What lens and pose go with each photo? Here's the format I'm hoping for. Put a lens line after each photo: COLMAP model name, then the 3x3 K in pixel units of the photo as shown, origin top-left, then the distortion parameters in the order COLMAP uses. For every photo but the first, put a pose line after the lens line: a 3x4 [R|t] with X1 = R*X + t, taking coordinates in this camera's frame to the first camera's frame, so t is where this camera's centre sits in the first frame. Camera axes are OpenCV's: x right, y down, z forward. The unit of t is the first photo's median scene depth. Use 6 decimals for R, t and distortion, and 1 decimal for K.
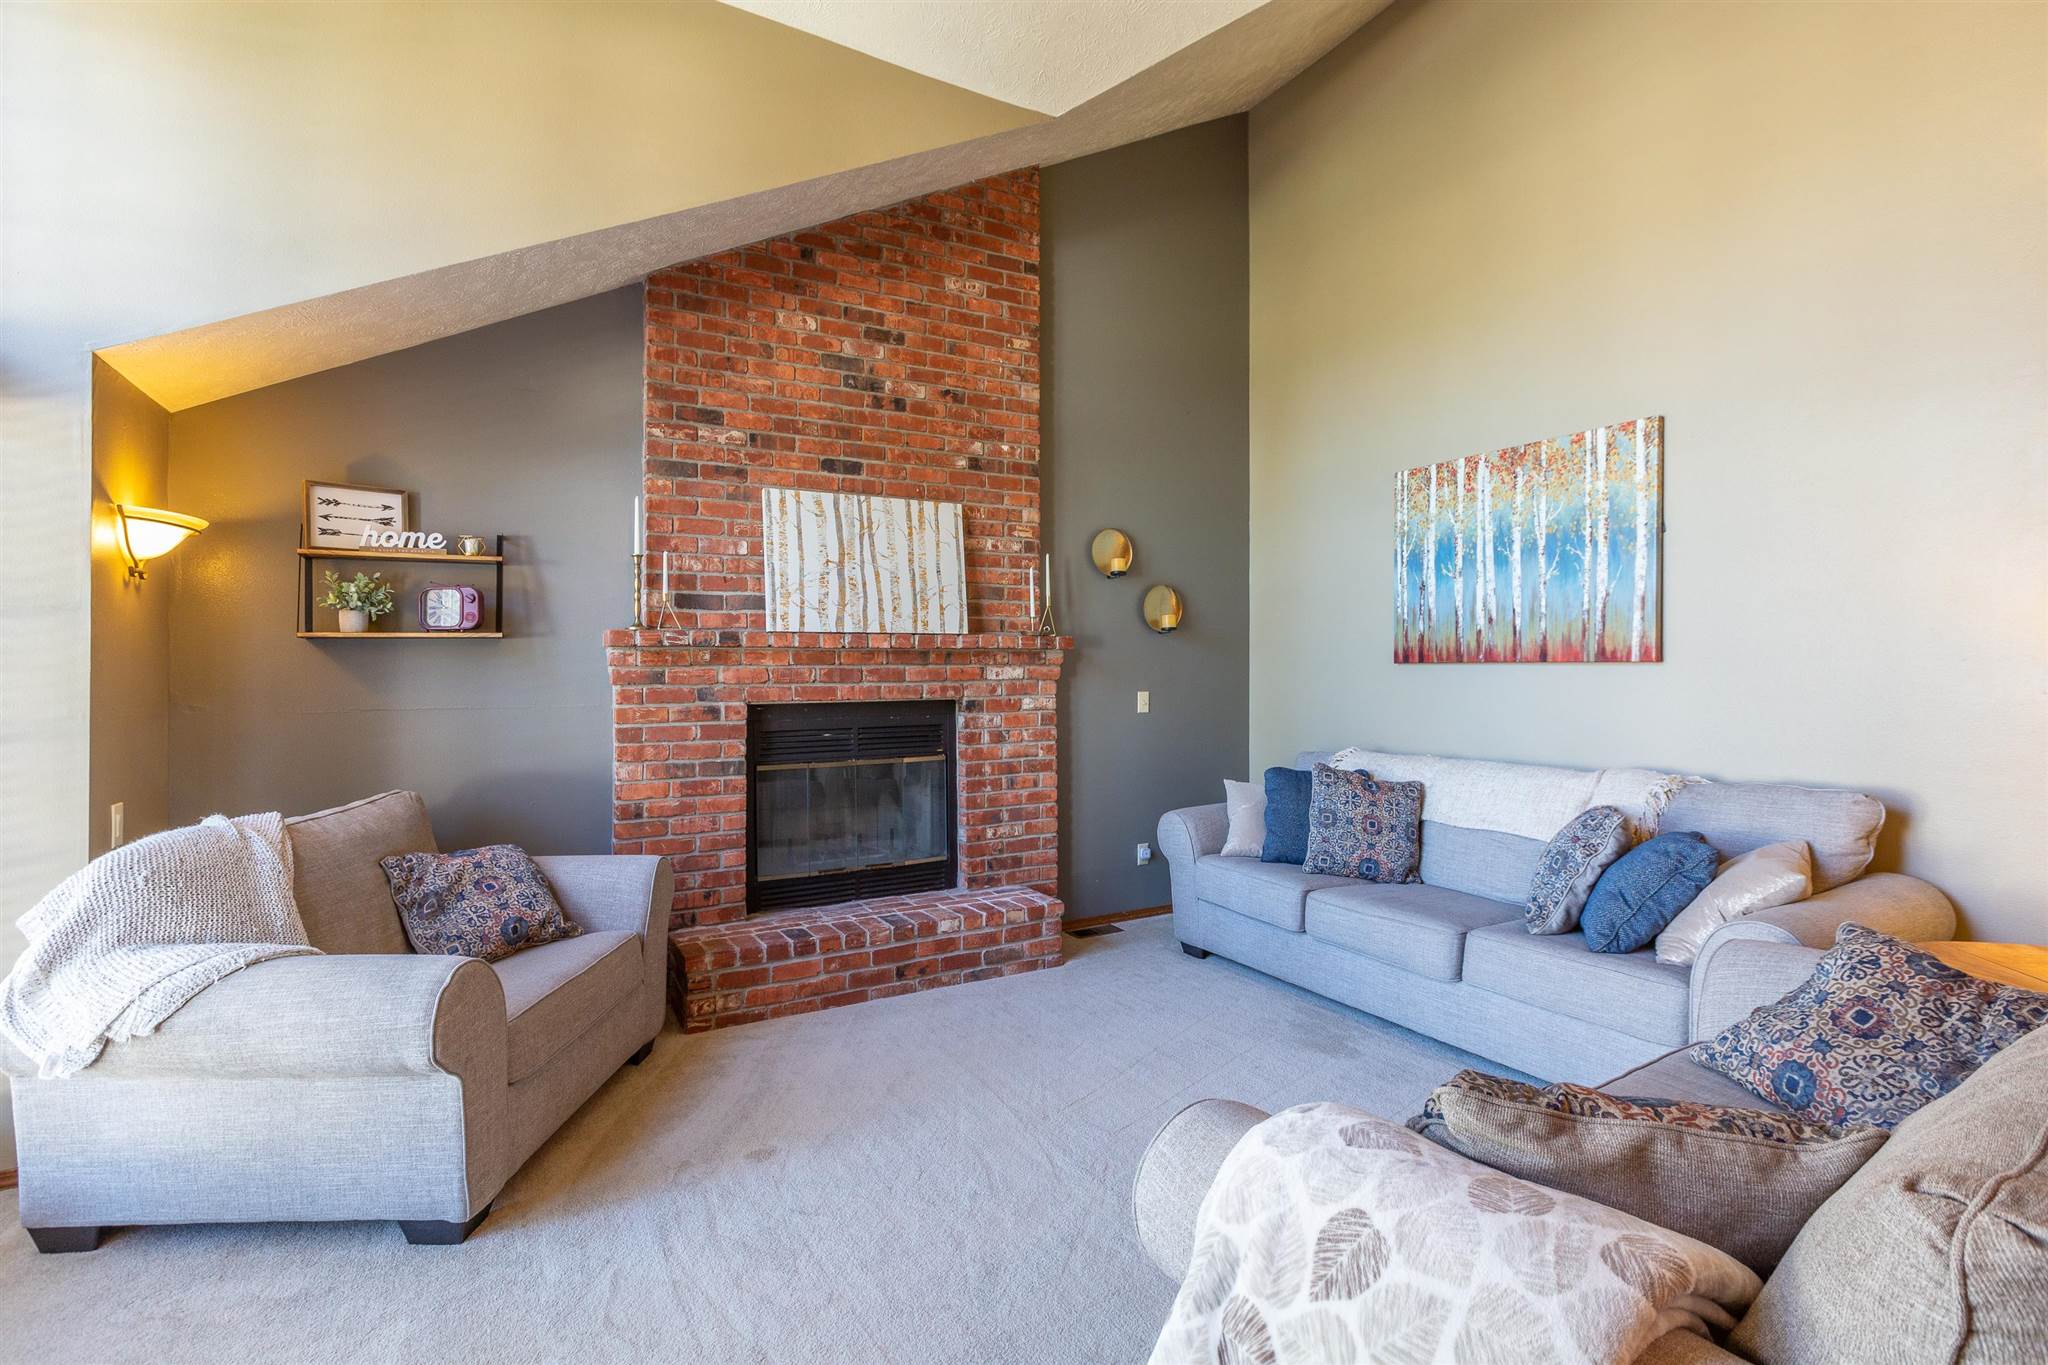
lens RADIAL K [[942.1, 0, 1035.4], [0, 942.1, 673.6], [0, 0, 1]] dist [0.020021, 0.000097]
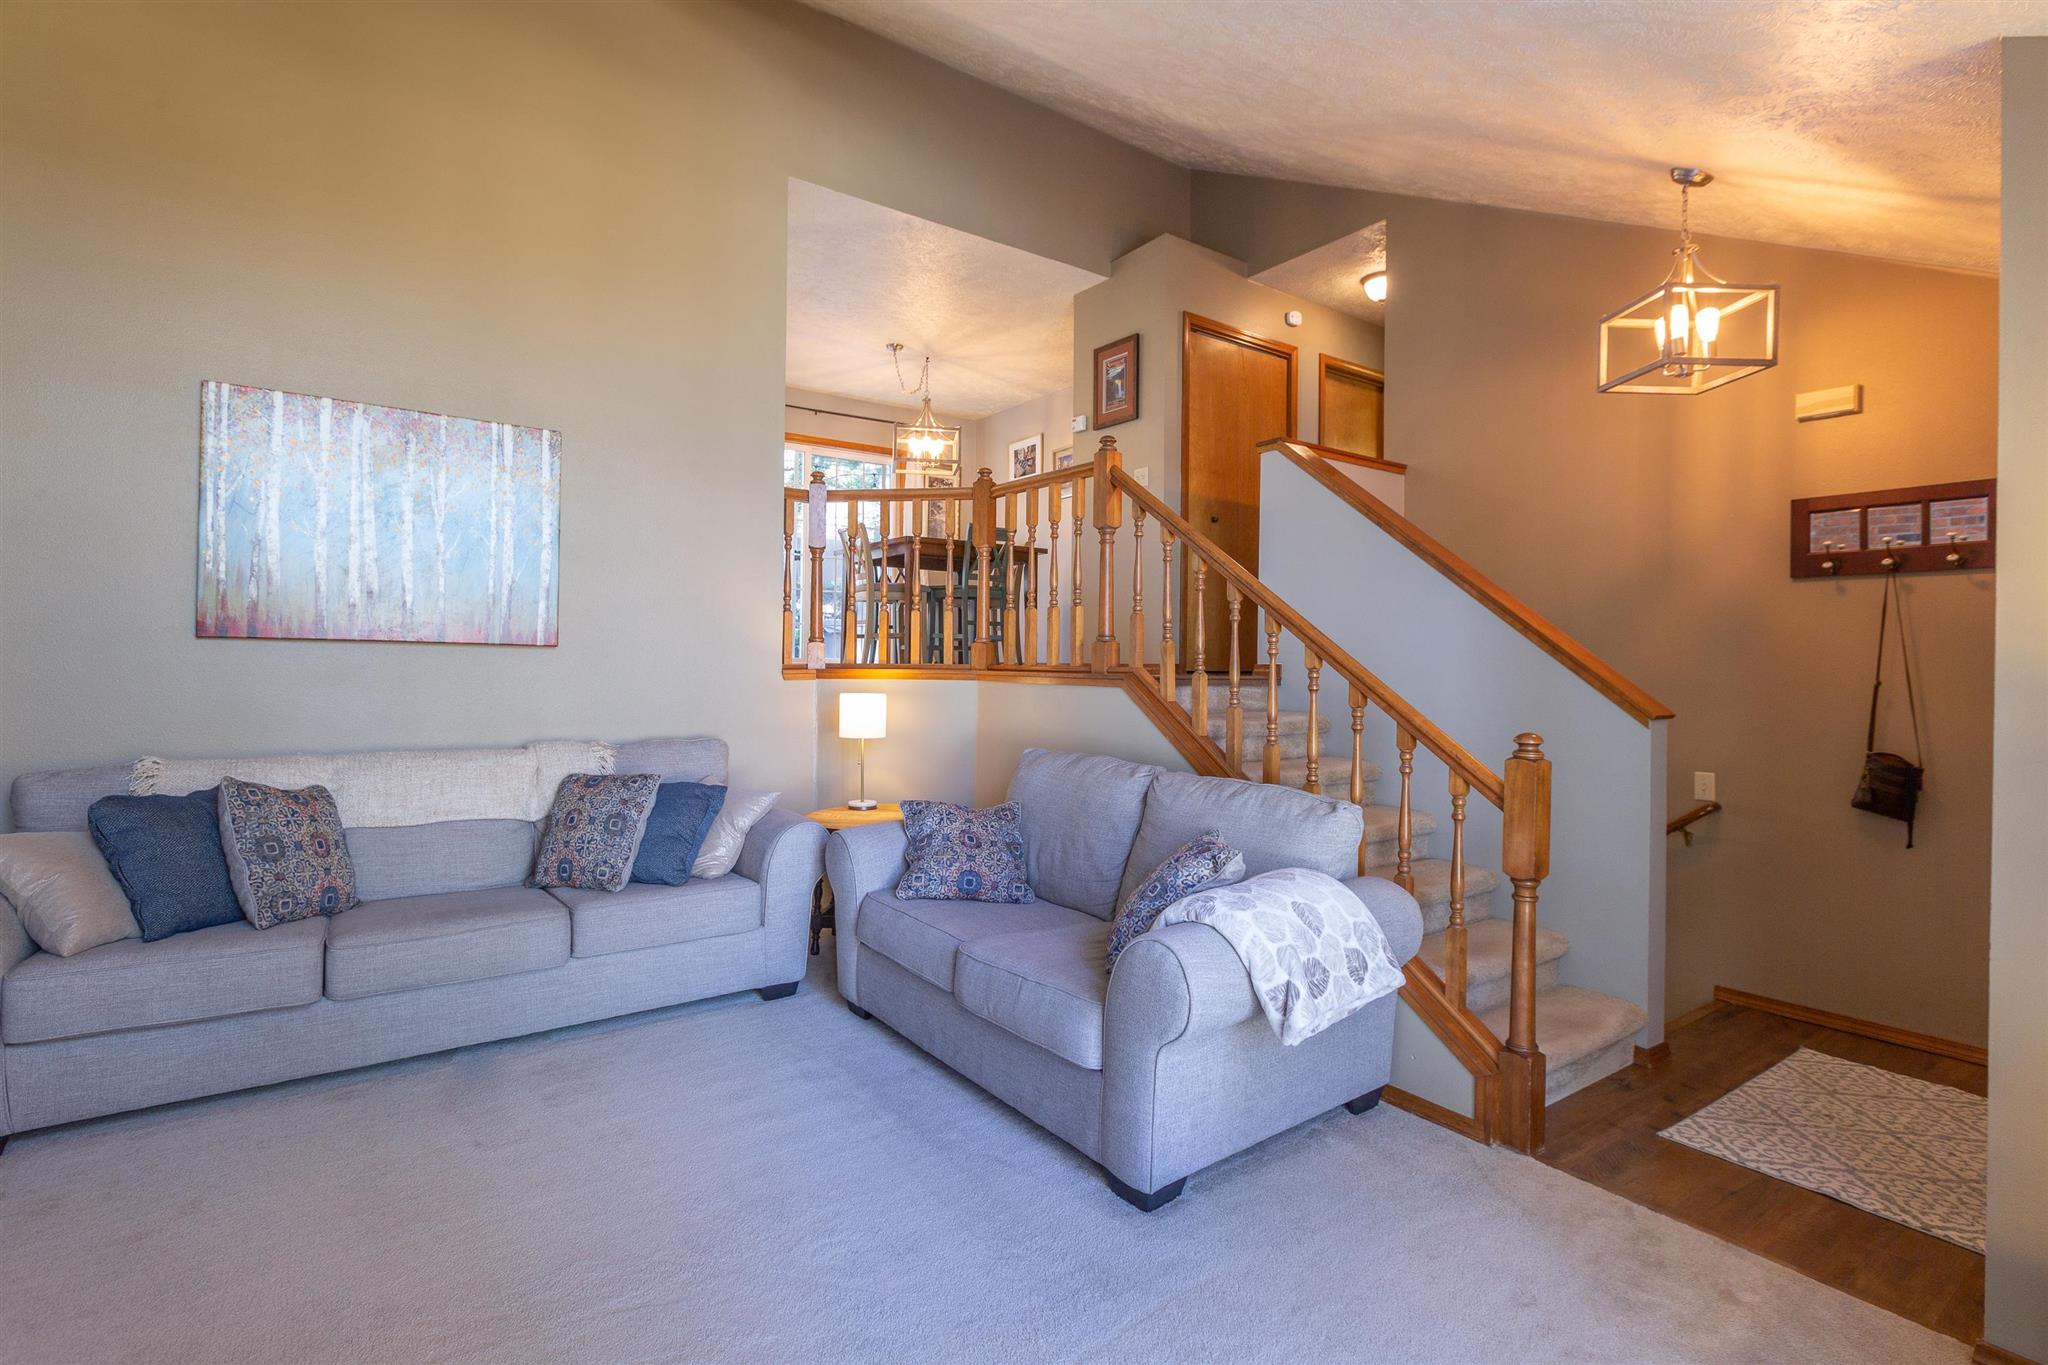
lens RADIAL K [[963.1, 0, 1008.0], [0, 963.1, 663.9], [0, 0, 1]] dist [0.000098, 0.000363]
pose [[-0.108858, 0.001393, 0.994056, -0.469955], [-0.014671, 0.999888, -0.003008, 0.003375], [-0.993949, -0.014912, -0.108825, 0.488068]]
